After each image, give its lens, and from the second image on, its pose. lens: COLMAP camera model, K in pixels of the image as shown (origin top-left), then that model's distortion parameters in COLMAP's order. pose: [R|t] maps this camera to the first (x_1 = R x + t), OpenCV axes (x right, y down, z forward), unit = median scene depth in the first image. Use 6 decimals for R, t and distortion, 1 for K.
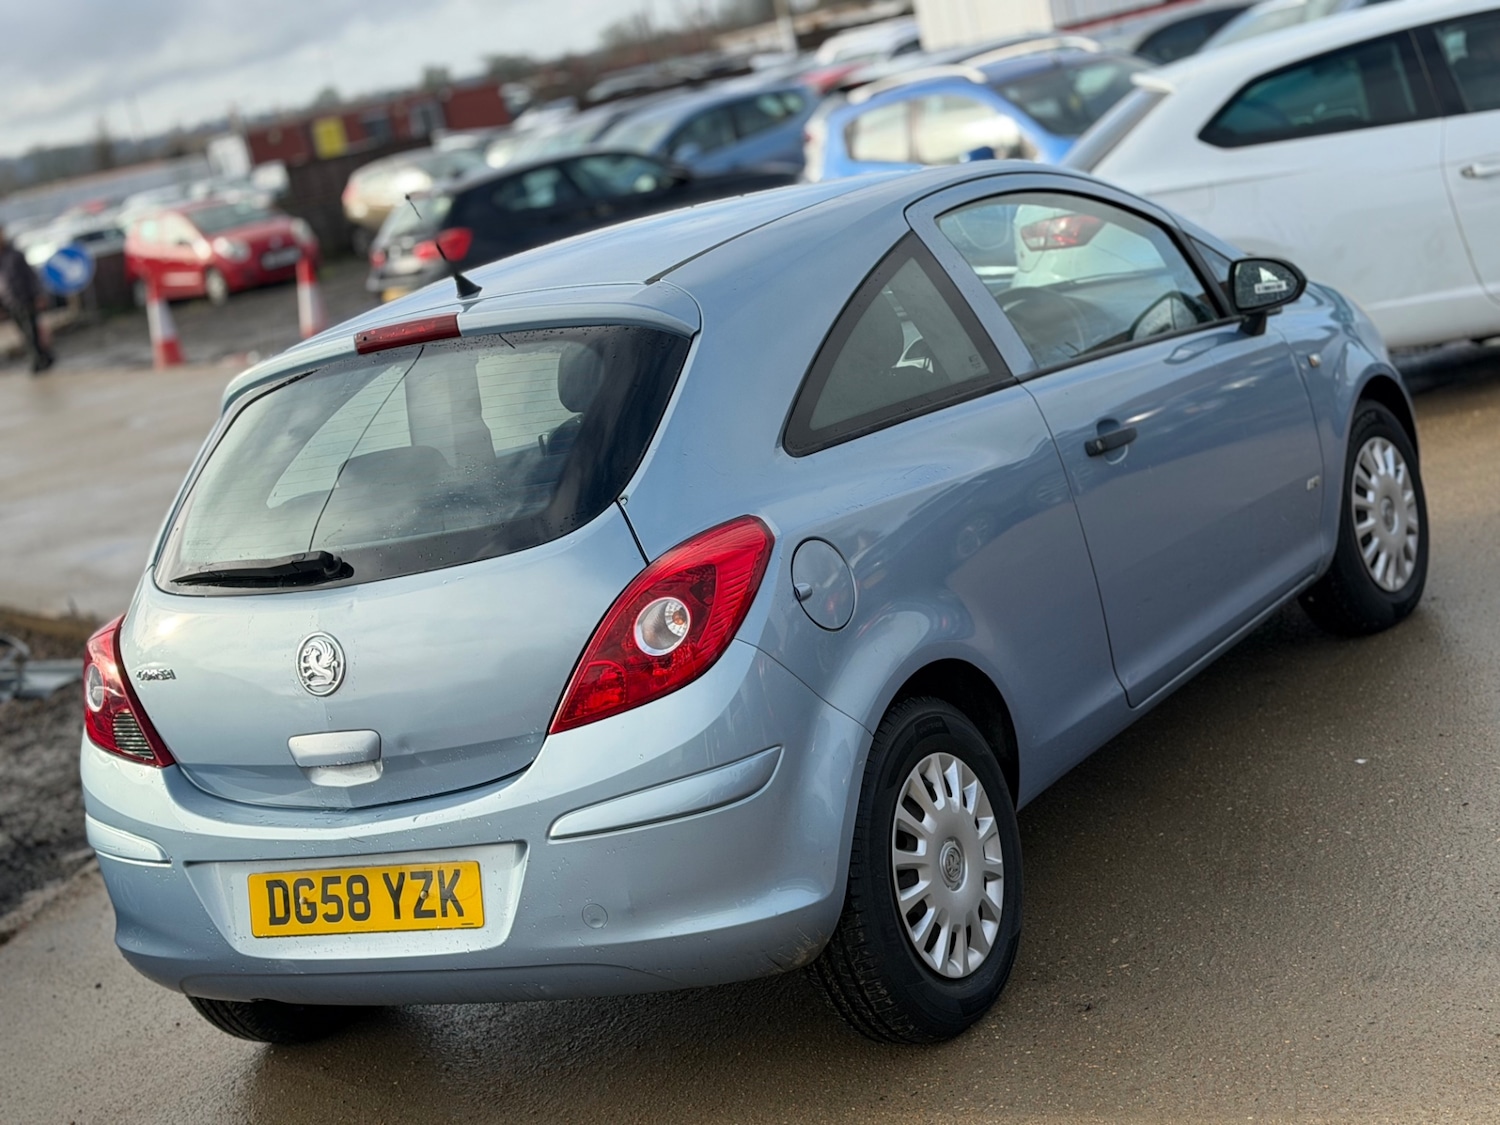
lens RADIAL K [[2497.5, 0, 742.4], [0, 2497.5, 558.0], [0, 0, 1]] dist [0.133242, 0.002609]
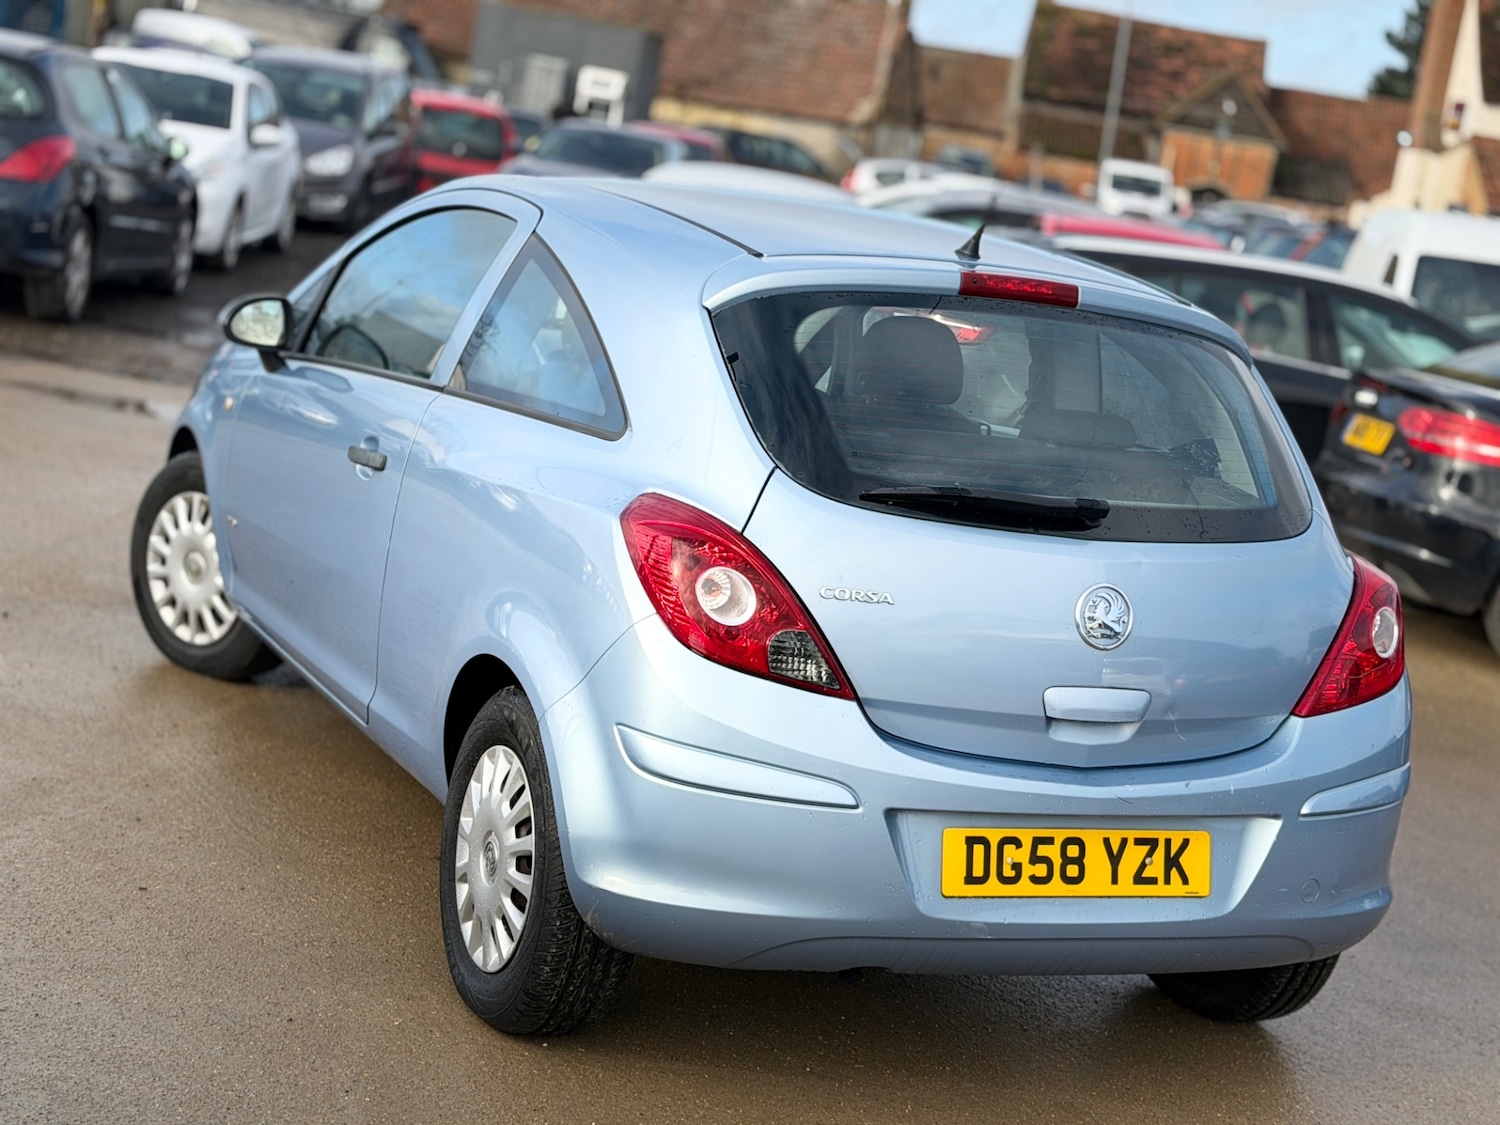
lens RADIAL K [[2489.4, 0, 728.2], [0, 2489.4, 556.6], [0, 0, 1]] dist [0.141979, -0.061432]
pose [[0.529965, 0.163498, 0.832109, -1.025330], [-0.121849, 0.985737, -0.116080, 0.145491], [-0.839220, -0.039874, 0.542328, 0.585297]]
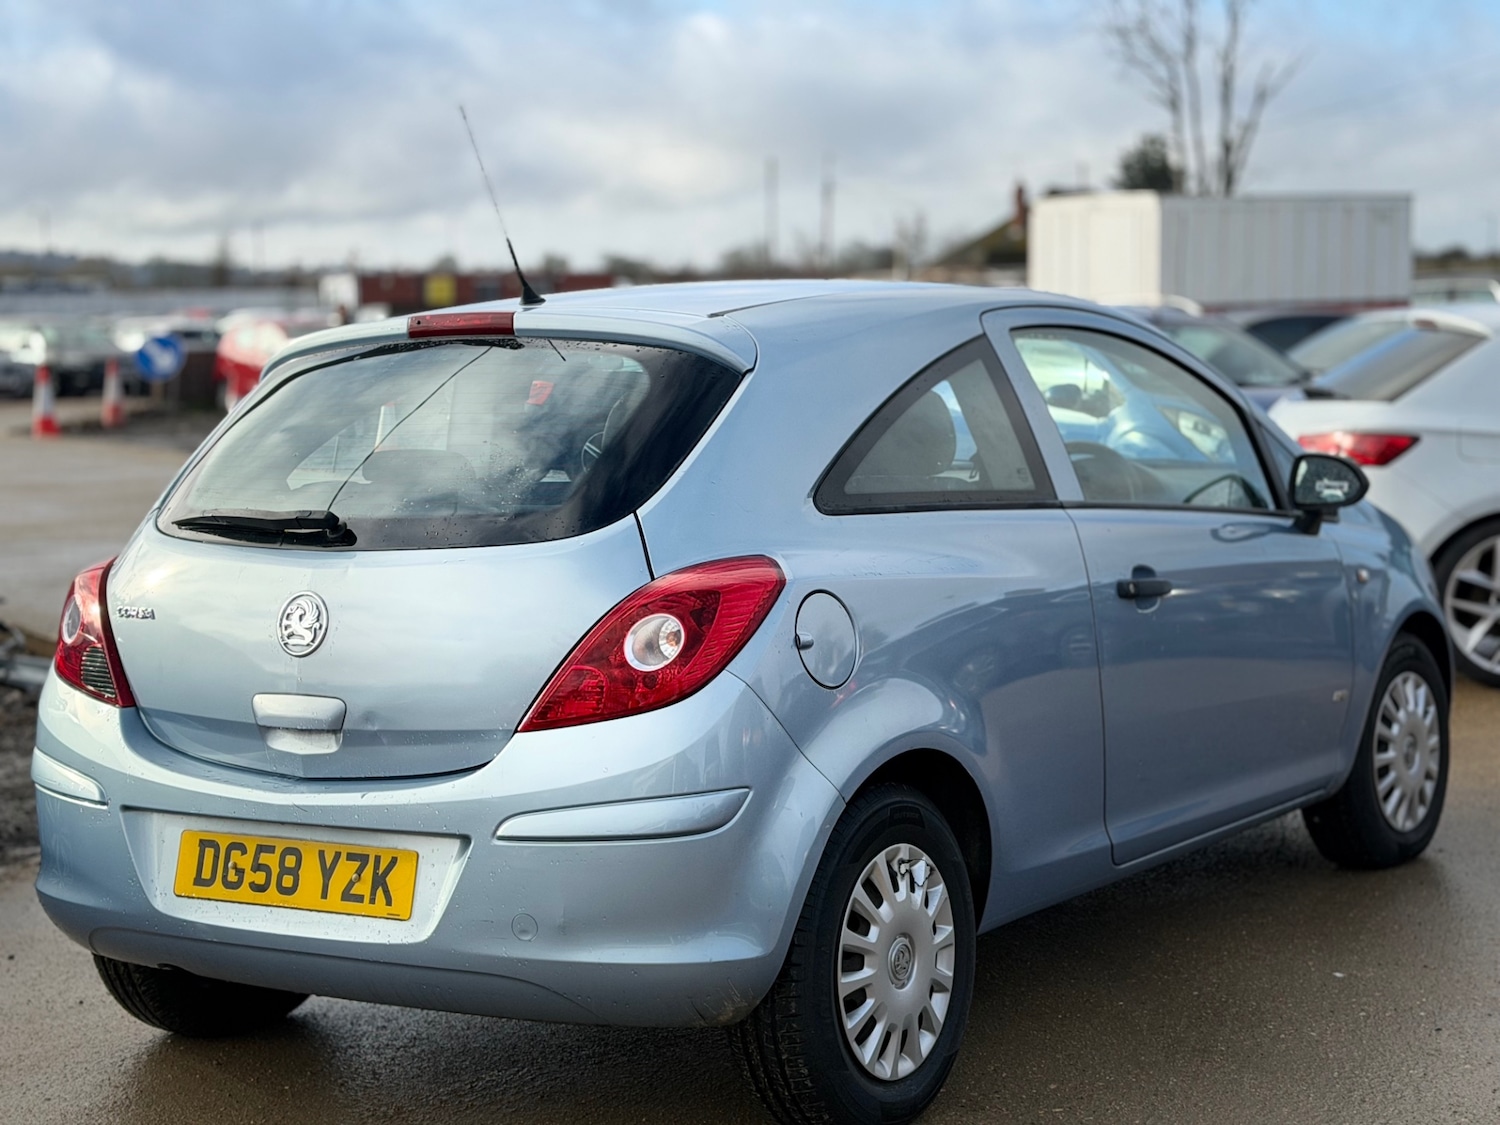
lens RADIAL K [[2496.2, 0, 750.0], [0, 2496.2, 562.5], [0, 0, 1]] dist [0.142987, -0.085297]
pose [[0.980228, 0.196844, -0.020157, 0.016228], [-0.197860, 0.976278, -0.087935, 0.068517], [0.002370, 0.090185, 0.995922, 0.029943]]
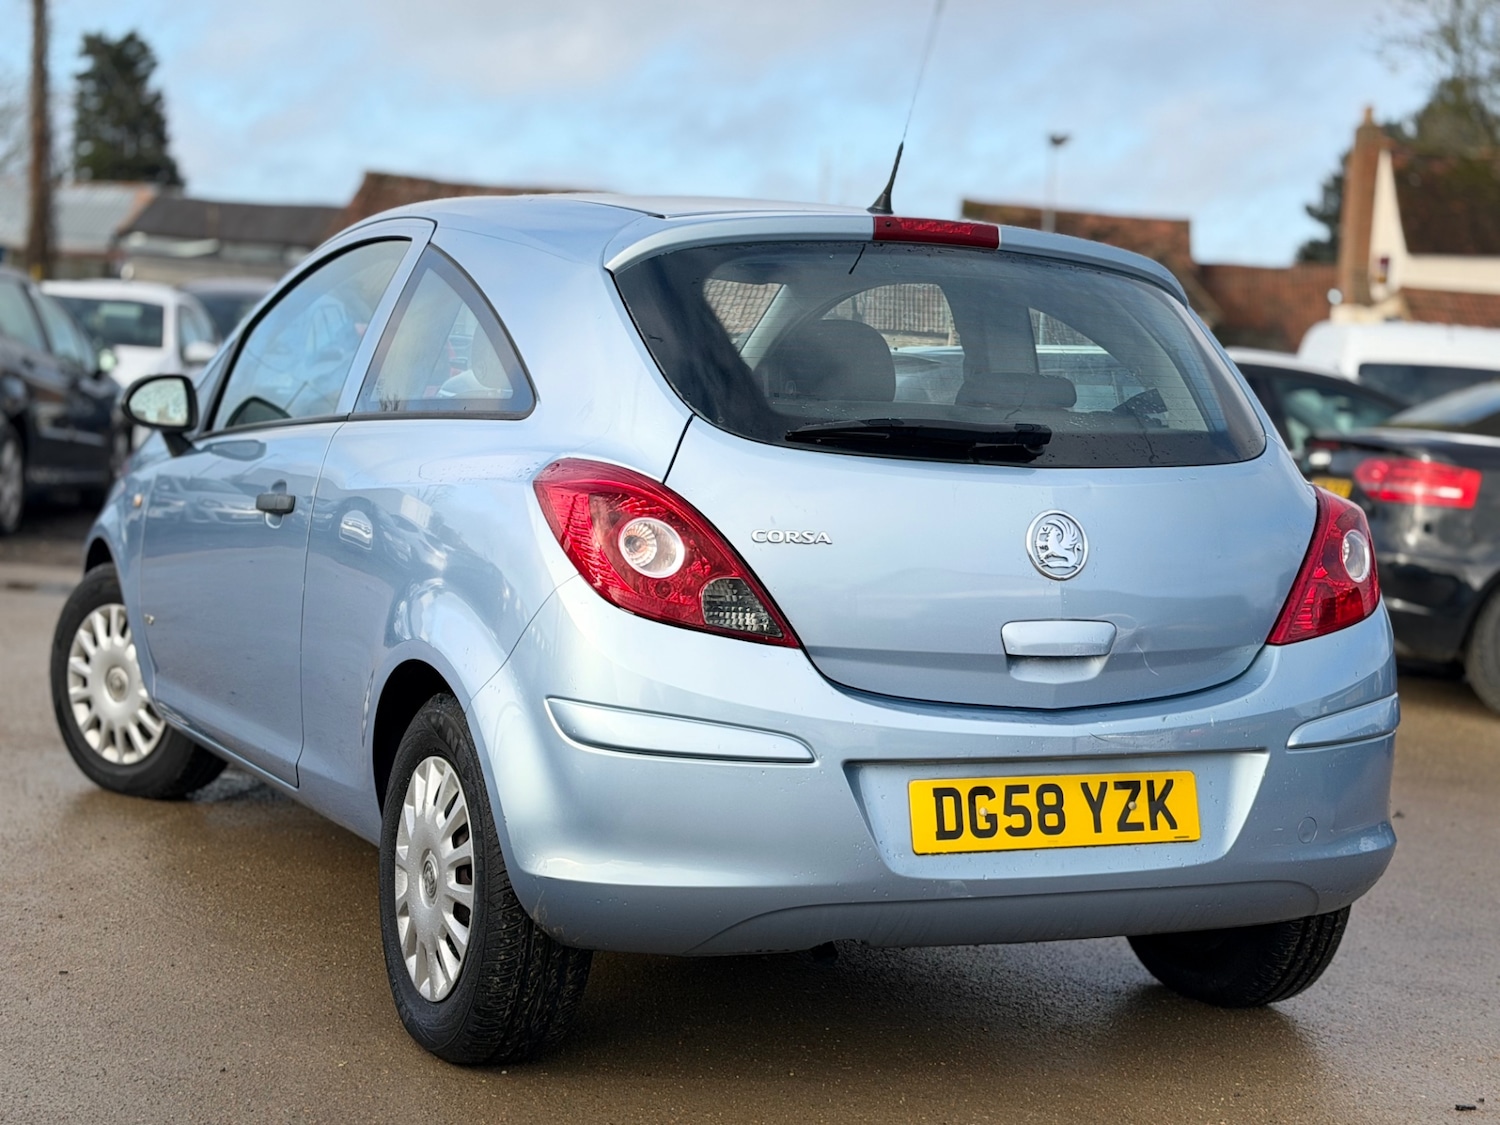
lens RADIAL K [[2496.2, 0, 750.0], [0, 2496.2, 562.5], [0, 0, 1]] dist [0.142987, -0.085297]
pose [[0.530242, 0.185025, 0.827411, -0.952905], [-0.027685, 0.979156, -0.201216, 0.228583], [-0.847394, 0.083786, 0.524312, 0.604132]]
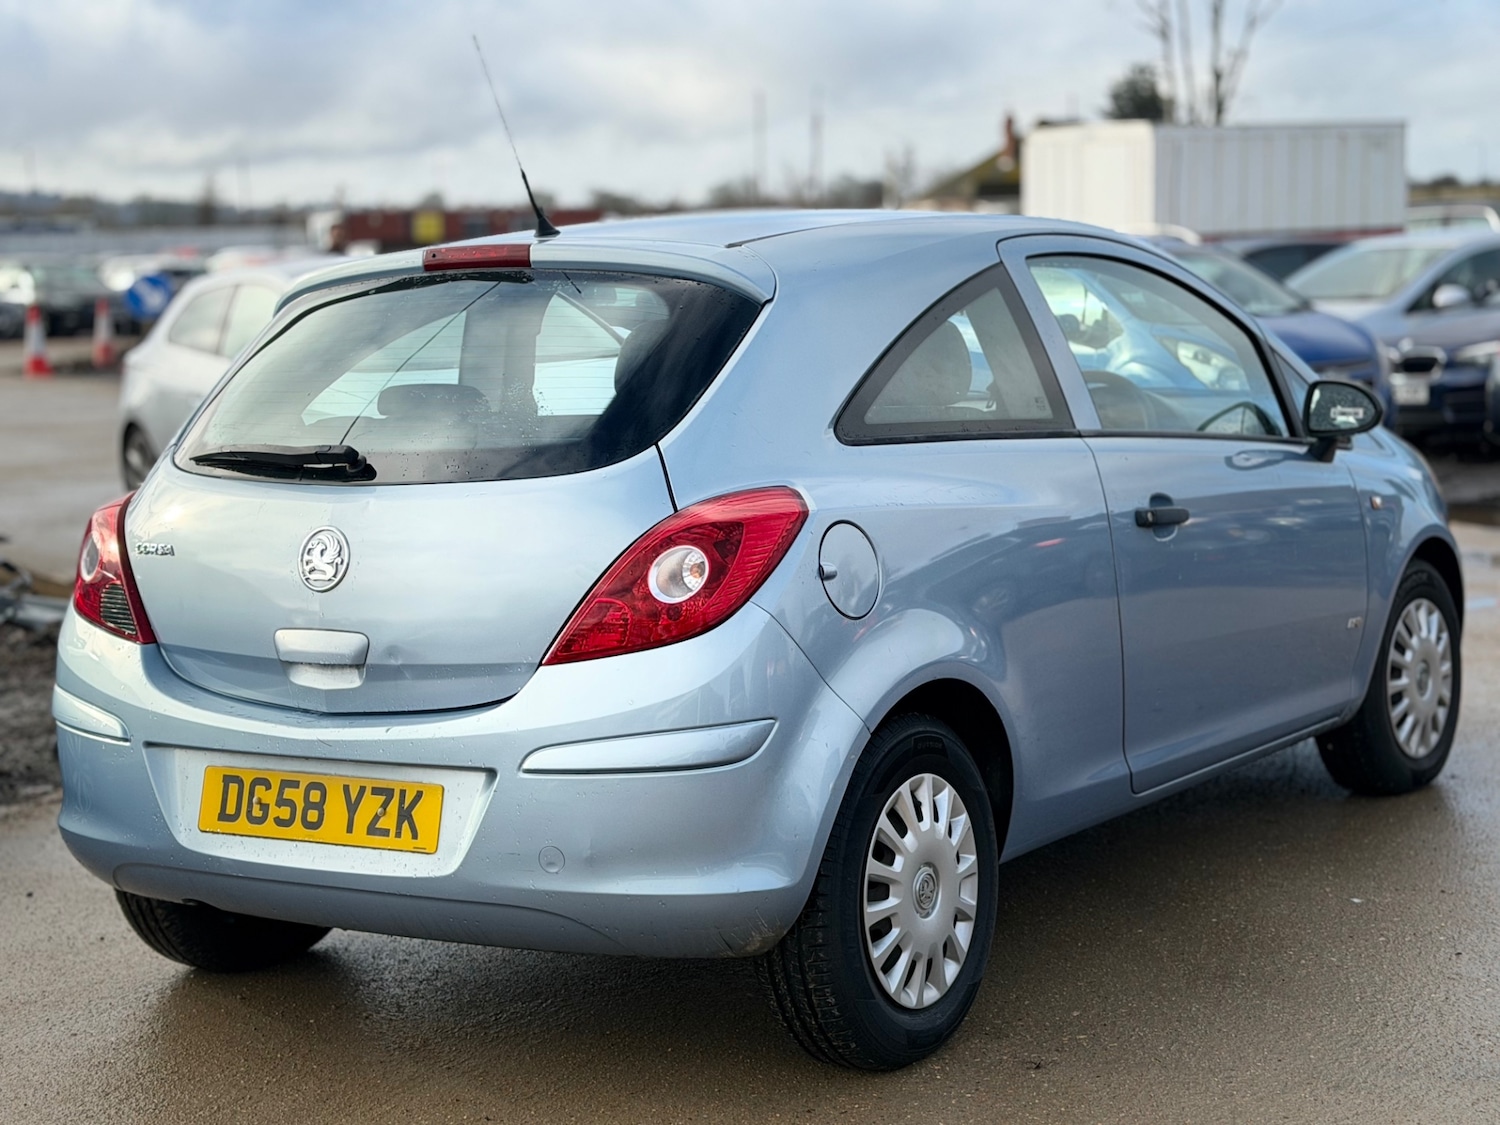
lens RADIAL K [[2497.5, 0, 742.4], [0, 2497.5, 558.0], [0, 0, 1]] dist [0.133242, 0.002609]
pose [[0.981921, 0.188718, -0.014745, 0.004838], [-0.189280, 0.979789, -0.064709, 0.072202], [0.002235, 0.066330, 0.997795, 0.032210]]
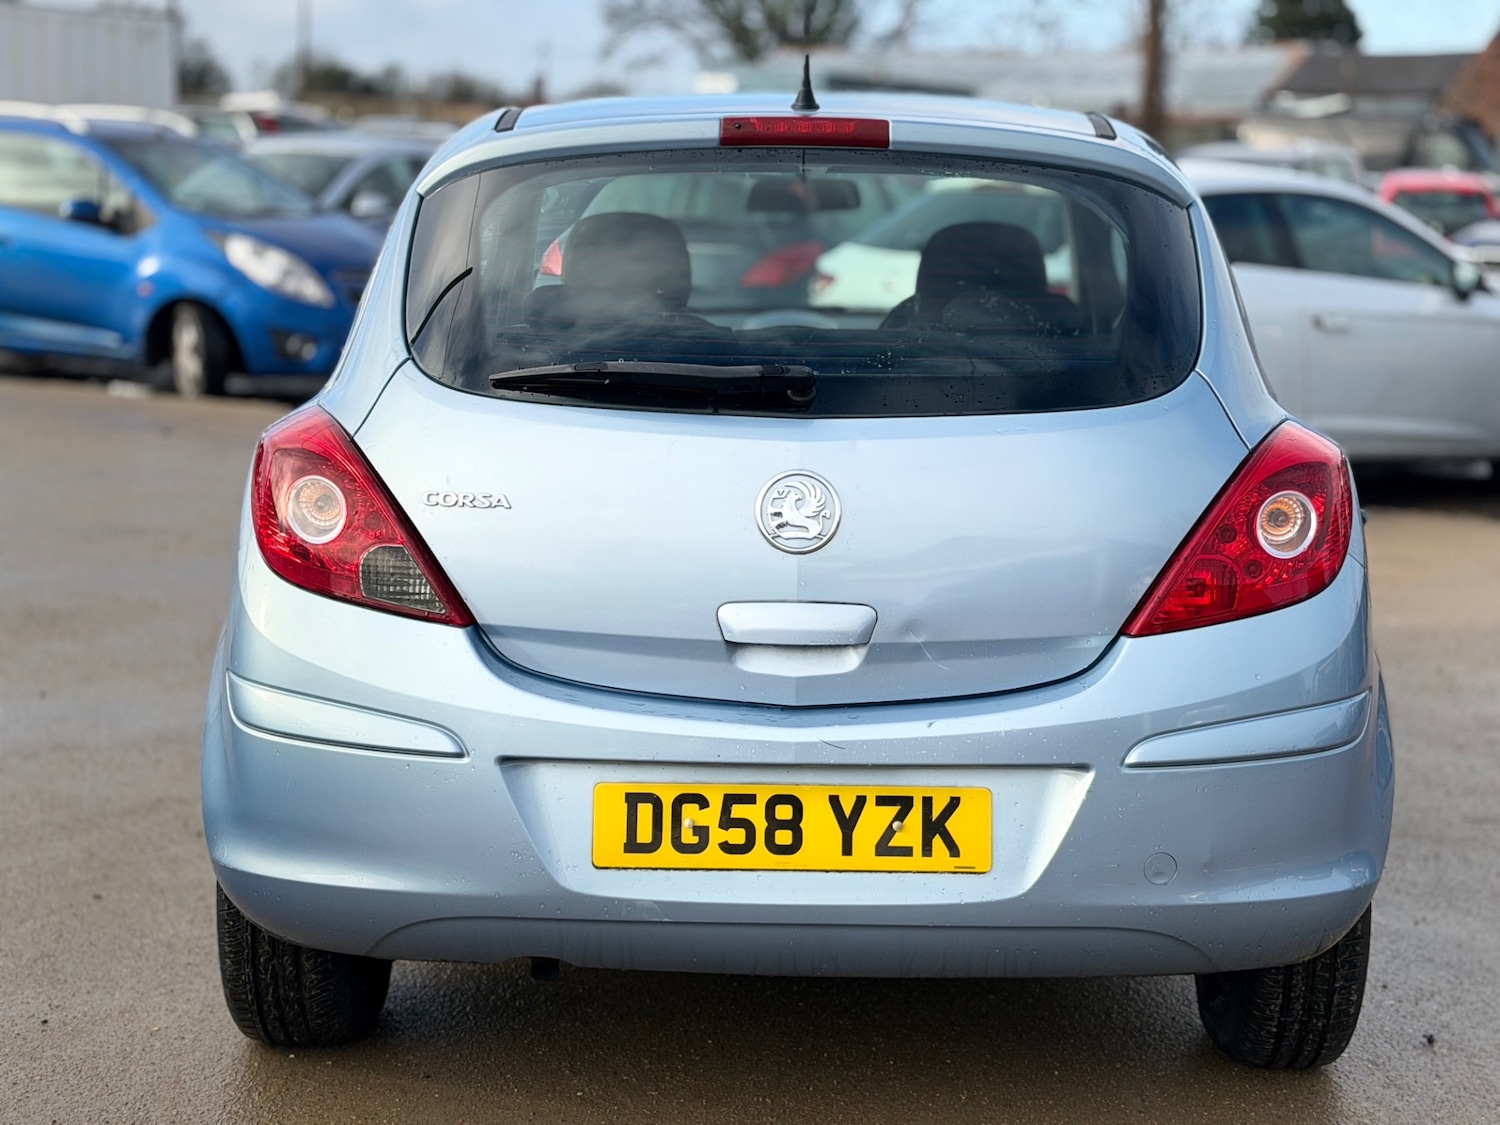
lens RADIAL K [[2497.5, 0, 742.4], [0, 2497.5, 558.0], [0, 0, 1]] dist [0.133242, 0.002609]
pose [[0.840884, 0.162189, 0.516342, -0.557743], [-0.120155, 0.986177, -0.114093, 0.141357], [-0.527709, 0.033898, 0.848748, 0.356770]]
